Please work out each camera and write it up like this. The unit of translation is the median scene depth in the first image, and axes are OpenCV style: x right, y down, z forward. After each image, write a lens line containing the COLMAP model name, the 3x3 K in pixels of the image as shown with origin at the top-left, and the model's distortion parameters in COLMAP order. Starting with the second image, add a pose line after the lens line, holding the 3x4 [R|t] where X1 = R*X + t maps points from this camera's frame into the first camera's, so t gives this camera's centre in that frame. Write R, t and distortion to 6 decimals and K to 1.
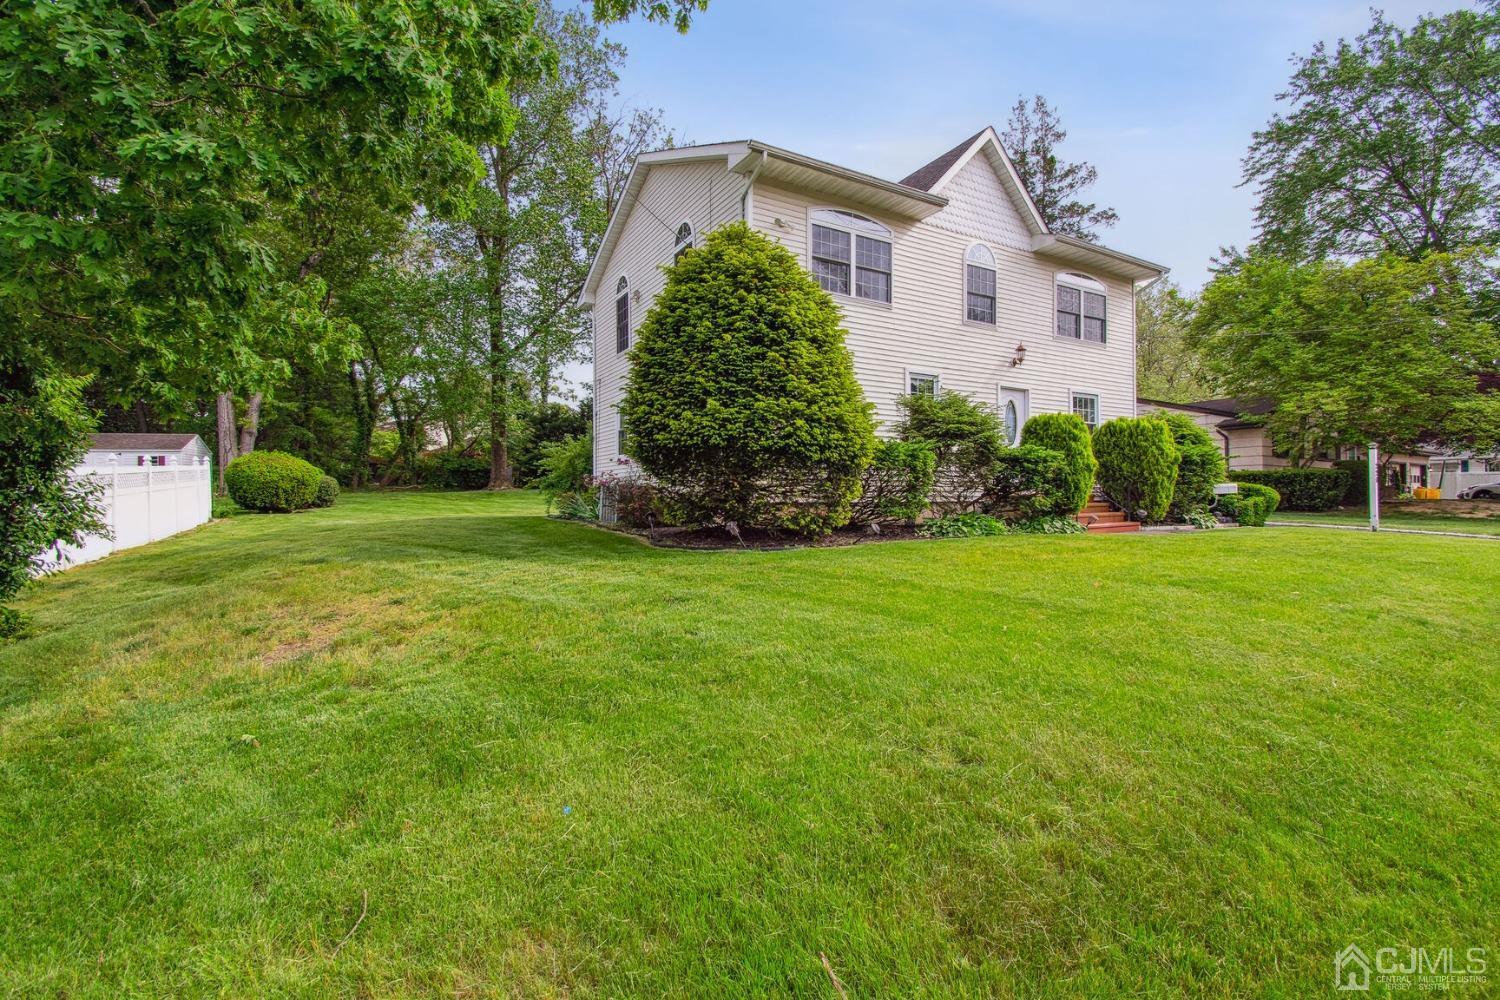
lens RADIAL K [[682.6, 0, 756.7], [0, 682.6, 487.6], [0, 0, 1]] dist [0.005596, -0.000835]
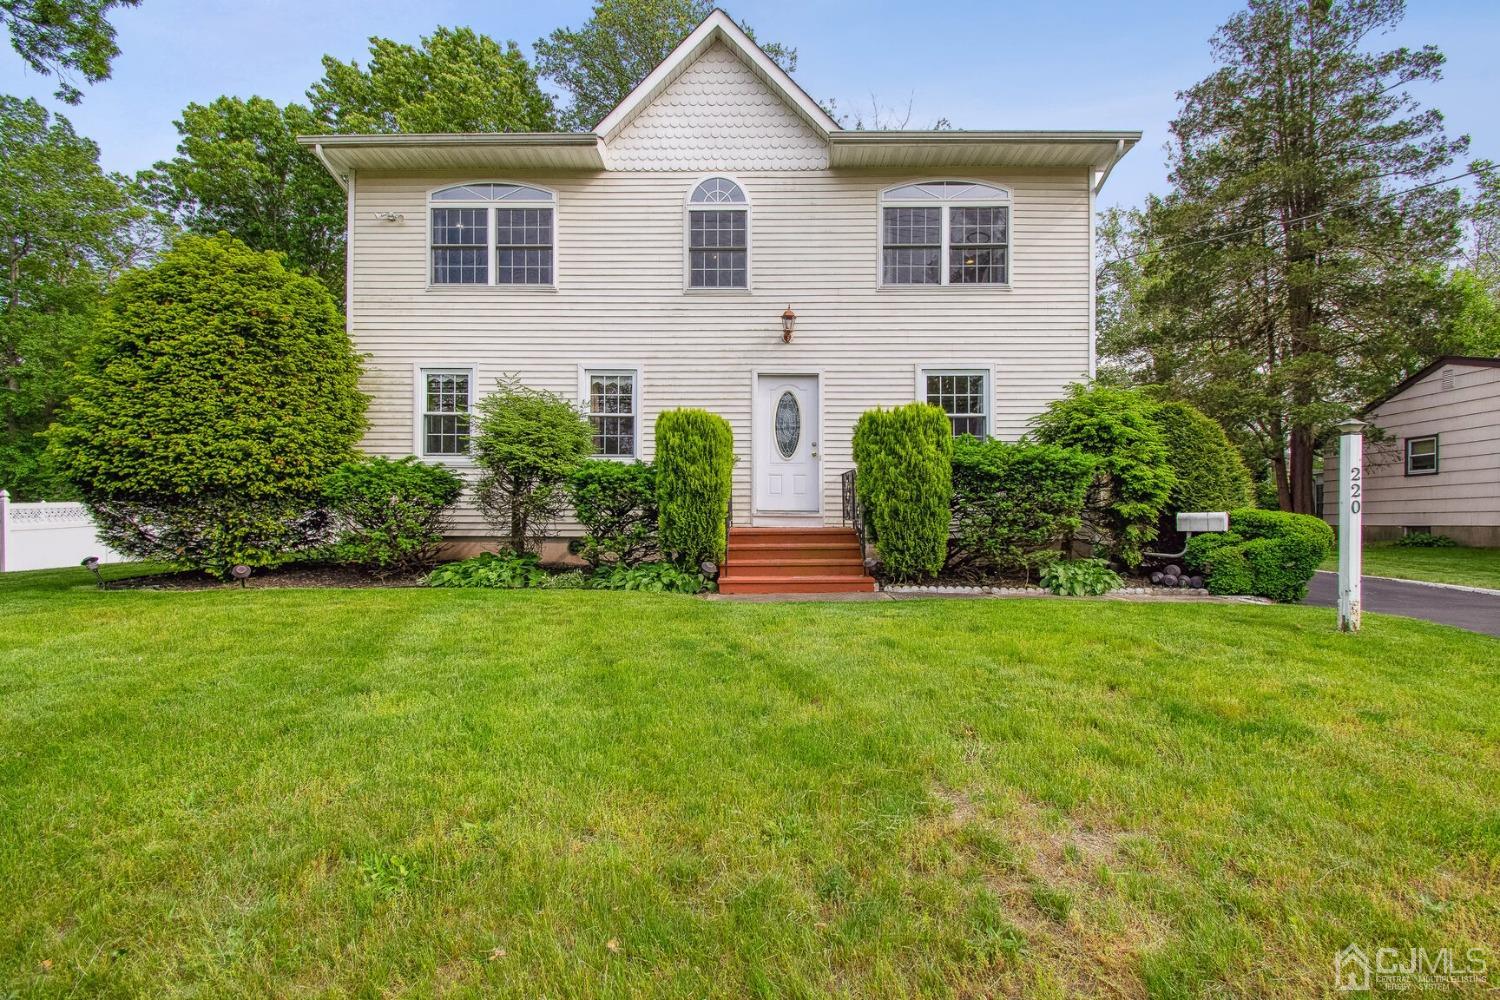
lens RADIAL K [[657.3, 0, 747.8], [0, 657.3, 513.8], [0, 0, 1]] dist [0.003242, 0.000009]
pose [[0.851809, -0.015725, -0.523616, 0.667573], [0.010296, 0.999859, -0.013278, -0.000526], [0.523751, 0.005919, 0.851851, 0.418932]]
